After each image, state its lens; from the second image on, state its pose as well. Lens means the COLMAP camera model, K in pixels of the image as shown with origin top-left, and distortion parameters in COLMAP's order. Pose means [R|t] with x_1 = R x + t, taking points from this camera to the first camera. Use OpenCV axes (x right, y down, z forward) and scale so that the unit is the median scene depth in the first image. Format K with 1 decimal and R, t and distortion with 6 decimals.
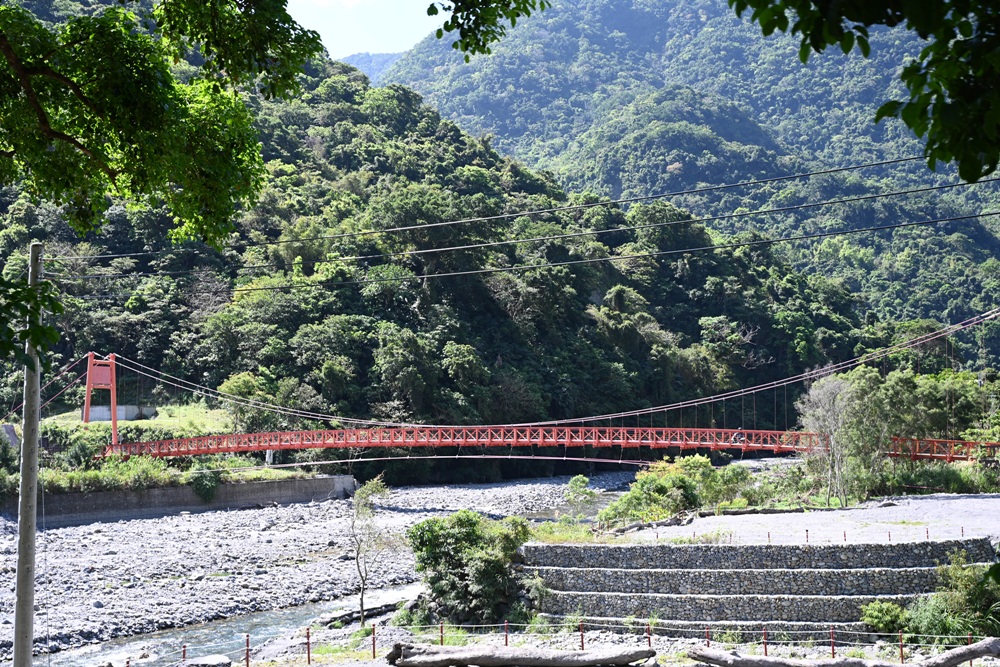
lens RADIAL K [[1171.5, 0, 500.0], [0, 1171.5, 332.9], [0, 0, 1]] dist [0.016375, 0.000000]
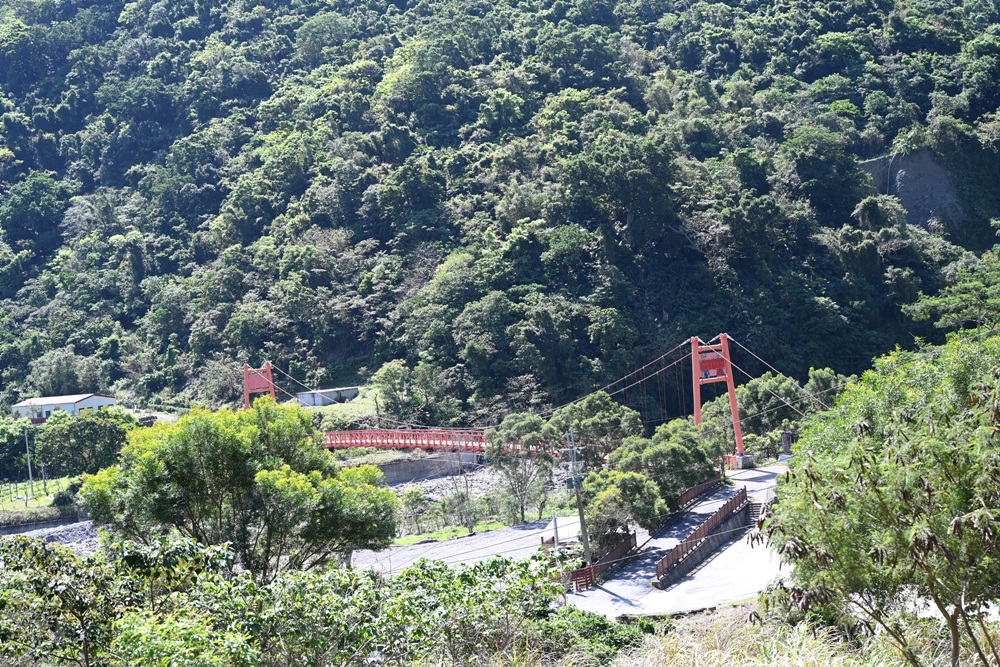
lens RADIAL K [[1505.9, 0, 500.0], [0, 1505.9, 333.6], [0, 0, 1]] dist [-0.008770, 0.000000]
pose [[0.858732, -0.068857, -0.507778, 0.492233], [0.131171, 0.987453, 0.087928, -0.085548], [0.495352, -0.142112, 0.856989, -0.149015]]
